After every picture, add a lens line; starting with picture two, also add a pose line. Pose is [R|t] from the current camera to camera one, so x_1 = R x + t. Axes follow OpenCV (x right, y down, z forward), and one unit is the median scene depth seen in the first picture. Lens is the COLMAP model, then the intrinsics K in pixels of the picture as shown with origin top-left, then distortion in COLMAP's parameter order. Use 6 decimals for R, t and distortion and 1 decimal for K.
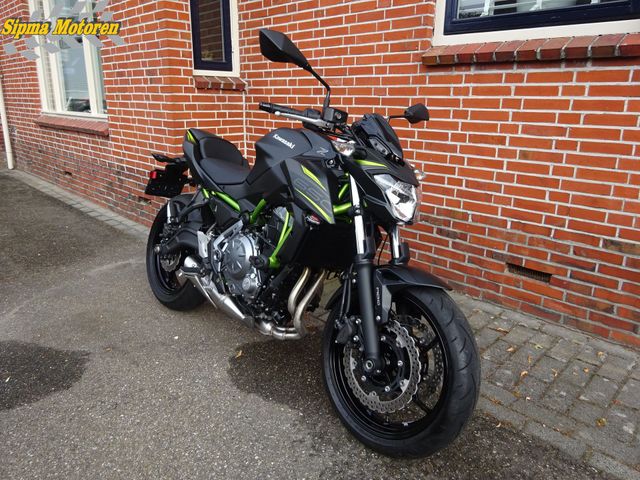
lens RADIAL K [[470.1, 0, 317.3], [0, 470.1, 238.2], [0, 0, 1]] dist [0.001568, -0.005674]
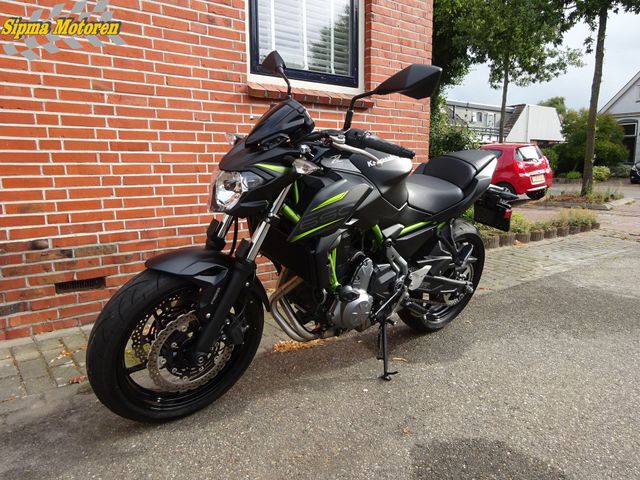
lens RADIAL K [[470.1, 0, 320.8], [0, 470.1, 237.8], [0, 0, 1]] dist [0.001568, -0.005674]
pose [[0.111207, -0.165462, 0.979926, -0.994454], [0.287487, 0.949239, 0.127655, -0.156248], [-0.951307, 0.267519, 0.153131, 0.829186]]
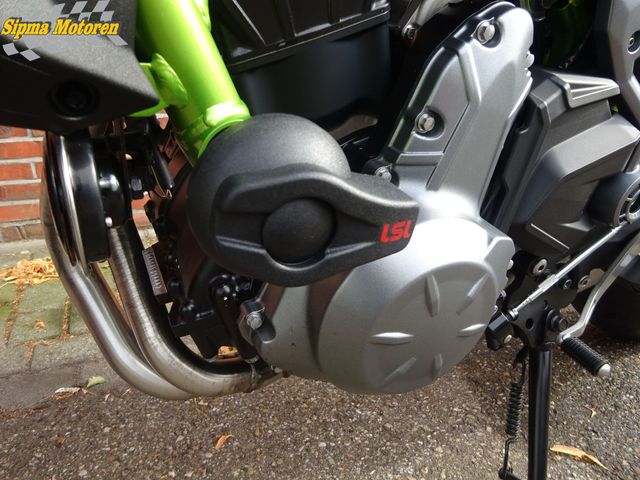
lens RADIAL K [[470.1, 0, 318.1], [0, 470.1, 237.6], [0, 0, 1]] dist [0.001568, -0.005674]
pose [[0.343477, -0.291133, 0.892897, -0.392926], [0.276928, 0.939863, 0.199919, 0.013007], [-0.897404, 0.178600, 0.403445, 0.887435]]
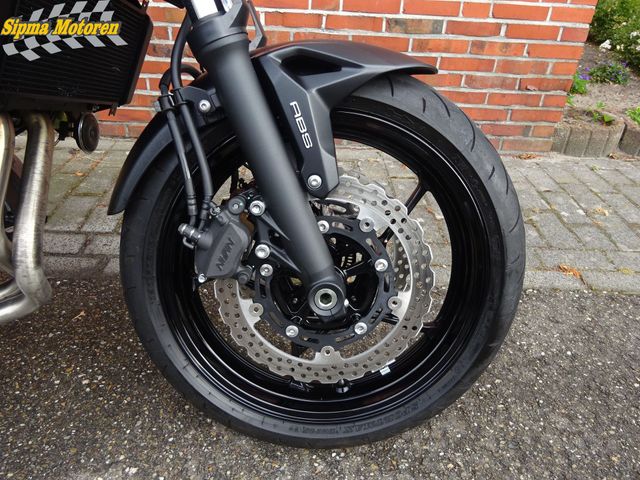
lens RADIAL K [[470.1, 0, 321.0], [0, 470.1, 240.2], [0, 0, 1]] dist [0.001568, -0.005674]
pose [[0.684962, -0.359389, 0.633772, -0.080171], [0.170649, 0.924814, 0.339996, 0.051827], [-0.708312, -0.124731, 0.694792, 0.445087]]
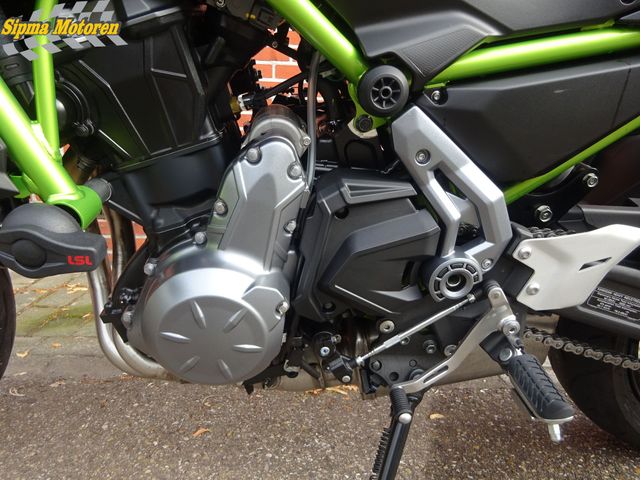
lens RADIAL K [[470.1, 0, 319.8], [0, 470.1, 238.0], [0, 0, 1]] dist [0.001568, -0.005674]
pose [[0.666166, -0.129423, 0.734488, -0.383564], [0.192688, 0.981258, -0.001859, 0.037966], [-0.720482, 0.142765, 0.678619, 0.744914]]
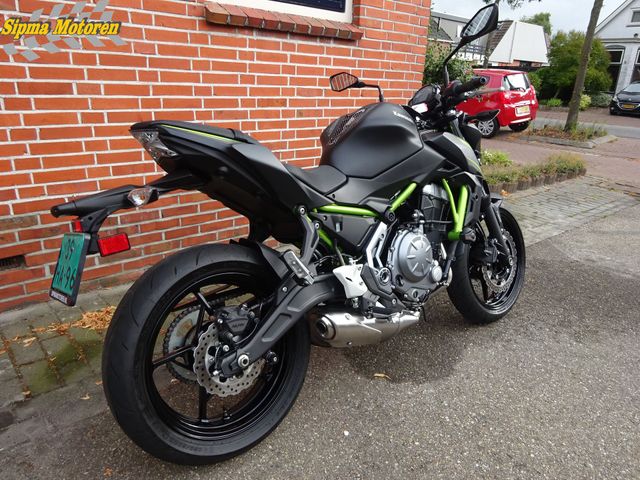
lens RADIAL K [[470.1, 0, 320.4], [0, 470.1, 238.0], [0, 0, 1]] dist [0.001568, -0.005674]
pose [[0.061384, -0.336904, 0.939536, -0.784035], [0.240063, 0.918662, 0.313735, -0.244400], [-0.968815, 0.206290, 0.137269, 0.831584]]
